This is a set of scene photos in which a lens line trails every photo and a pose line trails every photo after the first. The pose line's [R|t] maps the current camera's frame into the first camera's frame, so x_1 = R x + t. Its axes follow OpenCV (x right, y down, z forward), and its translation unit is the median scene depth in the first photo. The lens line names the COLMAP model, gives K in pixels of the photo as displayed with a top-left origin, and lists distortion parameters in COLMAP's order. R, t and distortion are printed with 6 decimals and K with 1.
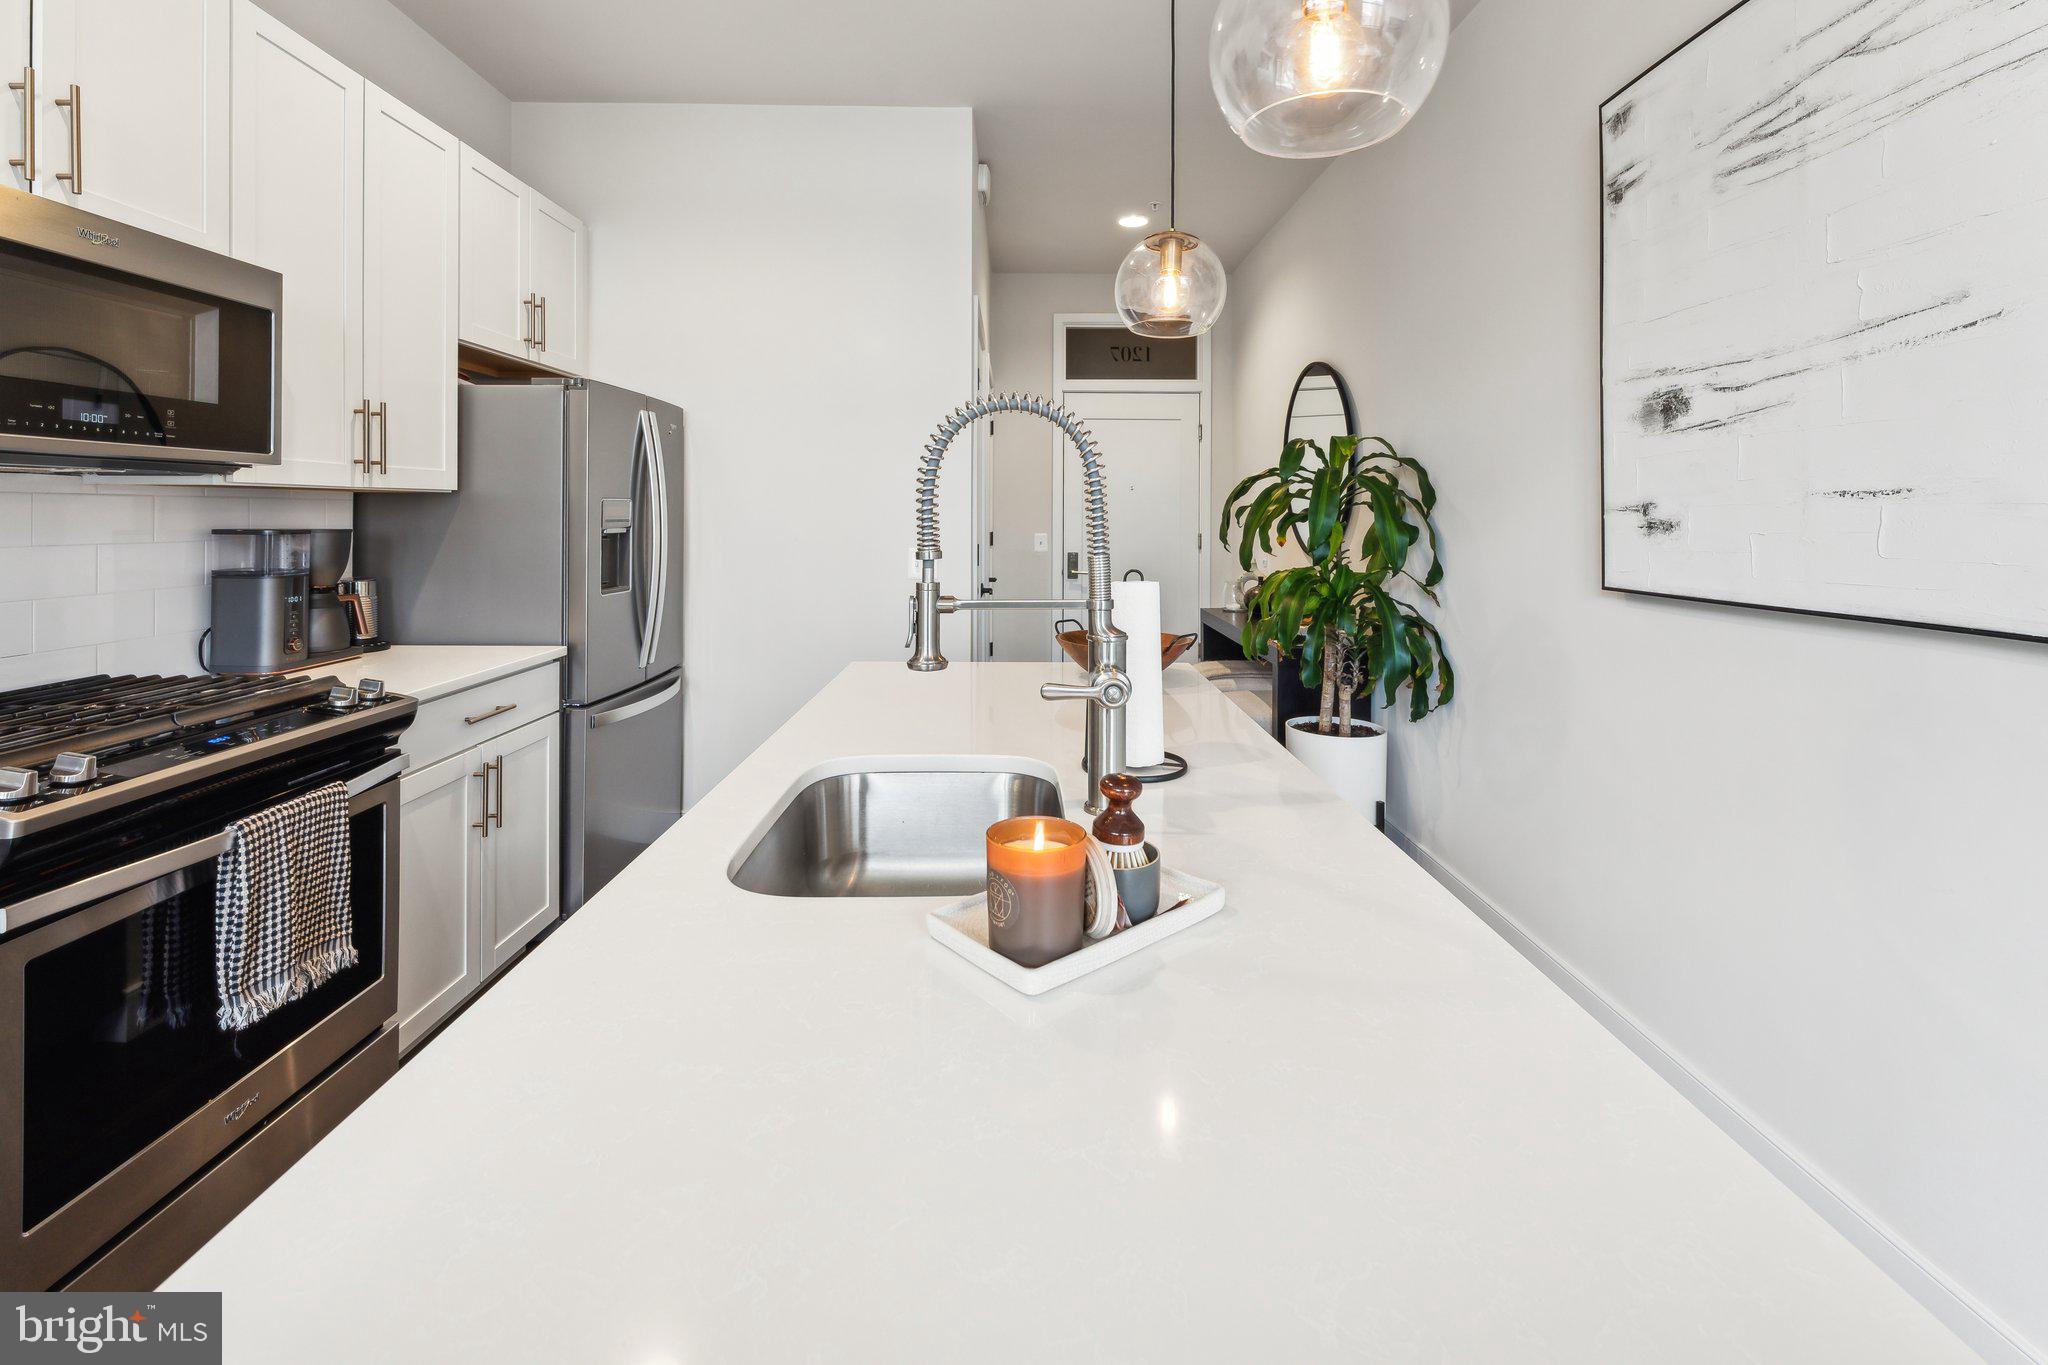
lens RADIAL K [[877.5, 0, 1025.4], [0, 877.5, 513.4], [0, 0, 1]] dist [-0.000094, 0.000007]
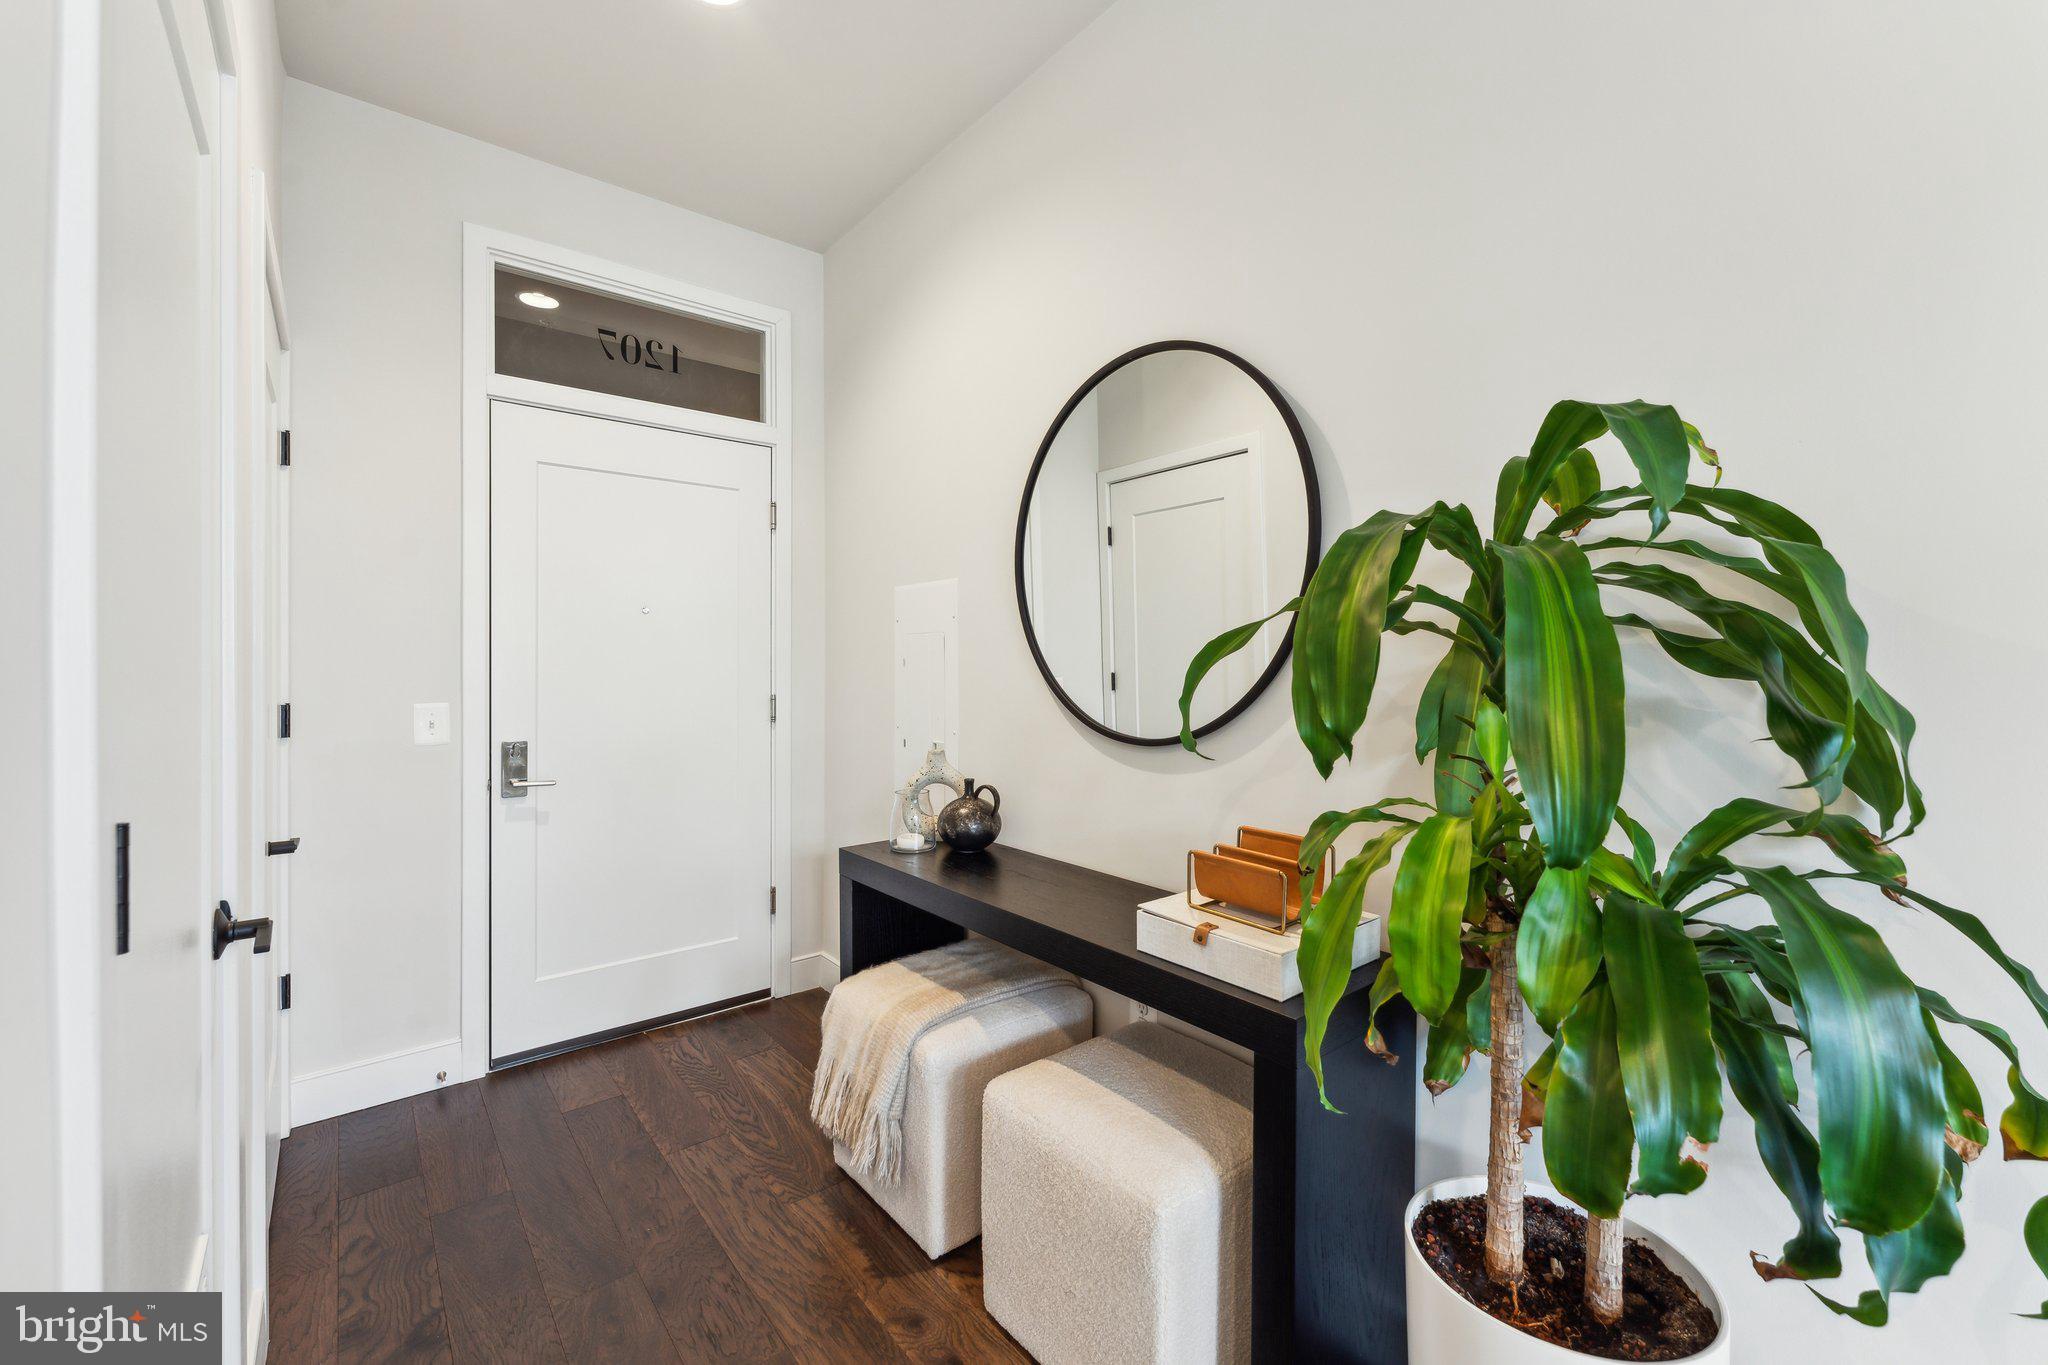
lens RADIAL K [[828.9, 0, 1030.2], [0, 828.9, 672.7], [0, 0, 1]] dist [-0.001240, 0.000070]
pose [[0.773227, -0.007552, 0.634084, -0.038267], [-0.000741, 0.999918, 0.012814, 0.005852], [-0.634129, -0.010378, 0.773158, 1.380269]]
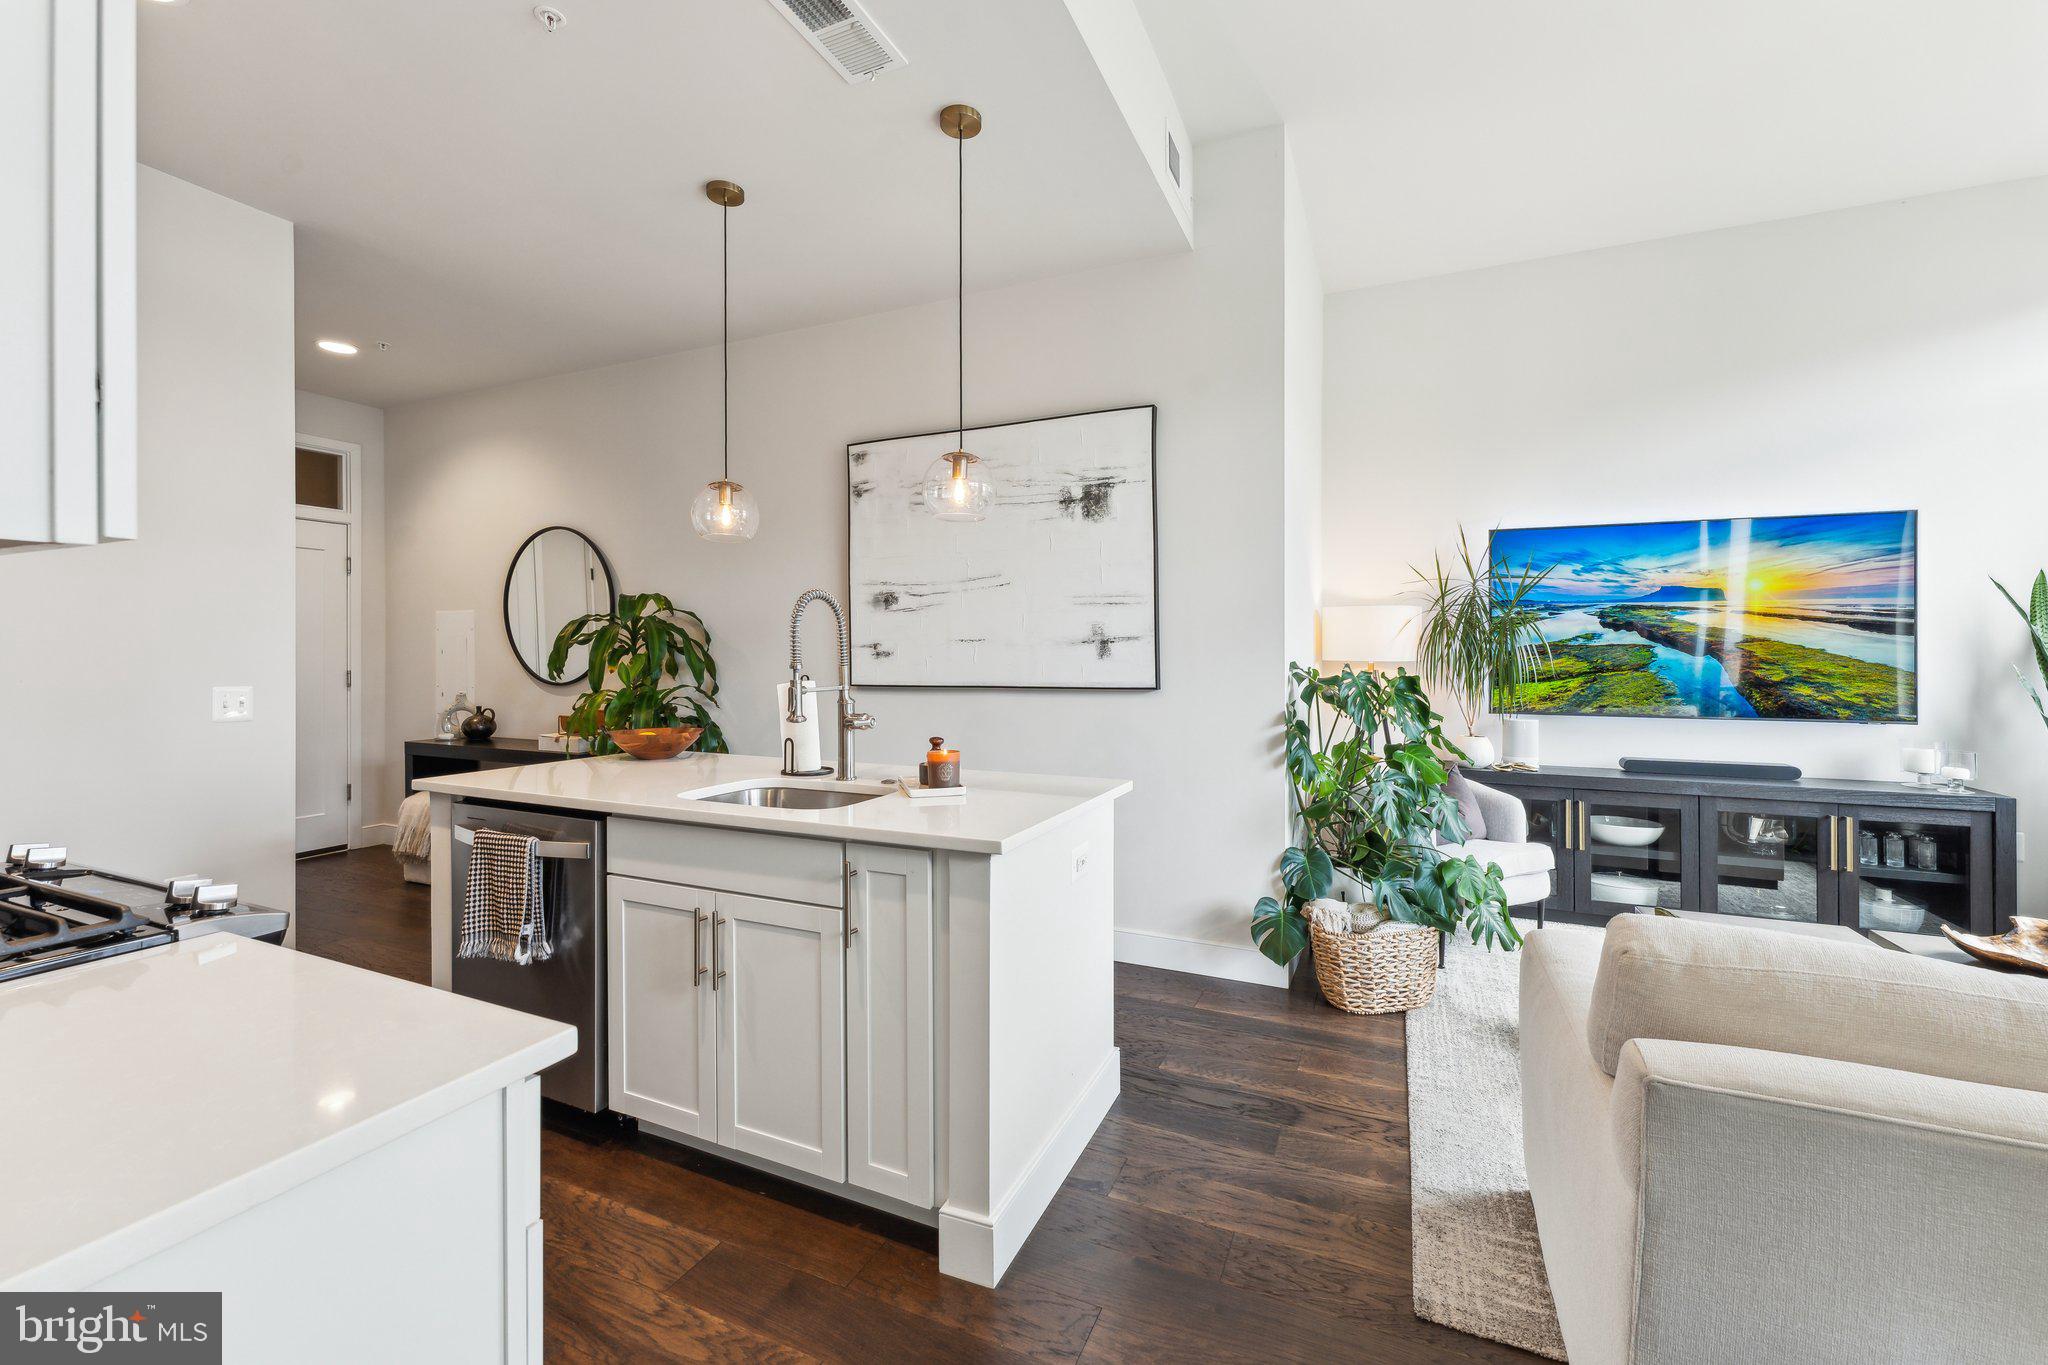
lens RADIAL K [[838.9, 0, 1021.6], [0, 838.9, 651.1], [0, 0, 1]] dist [-0.000244, 0.000112]
pose [[0.413835, -0.004137, 0.910343, -0.966233], [0.002095, 0.999991, 0.003592, 0.000228], [-0.910350, 0.000420, 0.413840, -0.161685]]
